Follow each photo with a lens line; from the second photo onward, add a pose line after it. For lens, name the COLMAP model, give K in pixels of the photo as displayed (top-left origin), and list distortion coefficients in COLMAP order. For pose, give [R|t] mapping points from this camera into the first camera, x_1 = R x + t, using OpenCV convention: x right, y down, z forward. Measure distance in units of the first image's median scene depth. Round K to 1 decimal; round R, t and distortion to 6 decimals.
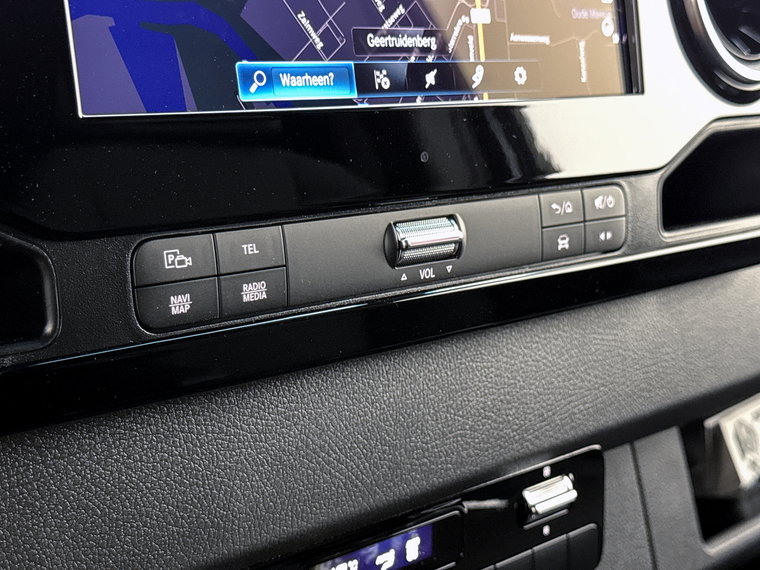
lens RADIAL K [[1227.6, 0, 387.7], [0, 1227.6, 286.6], [0, 0, 1]] dist [0.104162, 0.000000]
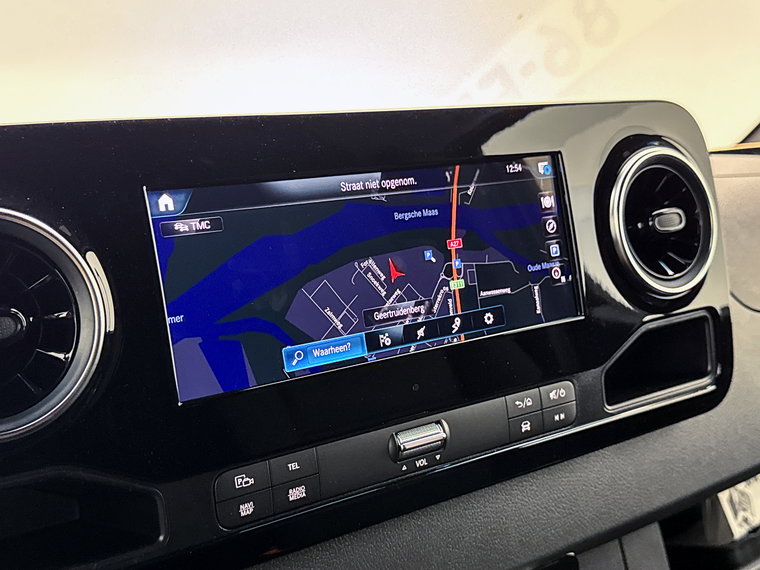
lens RADIAL K [[946.0, 0, 377.7], [0, 946.0, 279.0], [0, 0, 1]] dist [0.084003, 0.000000]
pose [[0.987377, -0.031336, -0.155255, 0.166136], [0.026729, 0.999141, -0.031672, -0.200135], [0.156114, 0.027122, 0.987367, -0.163839]]
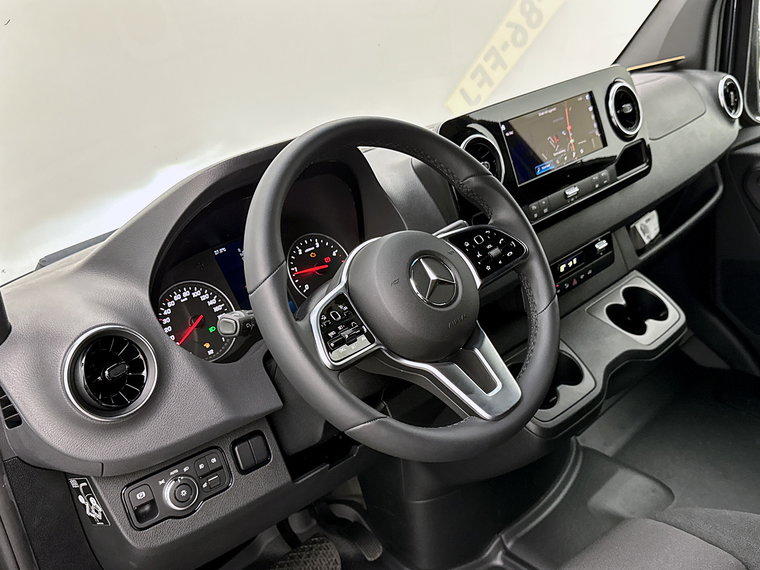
lens RADIAL K [[741.7, 0, 378.3], [0, 741.7, 282.6], [0, 0, 1]] dist [0.065866, 0.000000]
pose [[0.978161, -0.199583, -0.058037, -0.592675], [0.204349, 0.974467, 0.093031, -0.118102], [0.037988, -0.102859, 0.993970, -1.897823]]
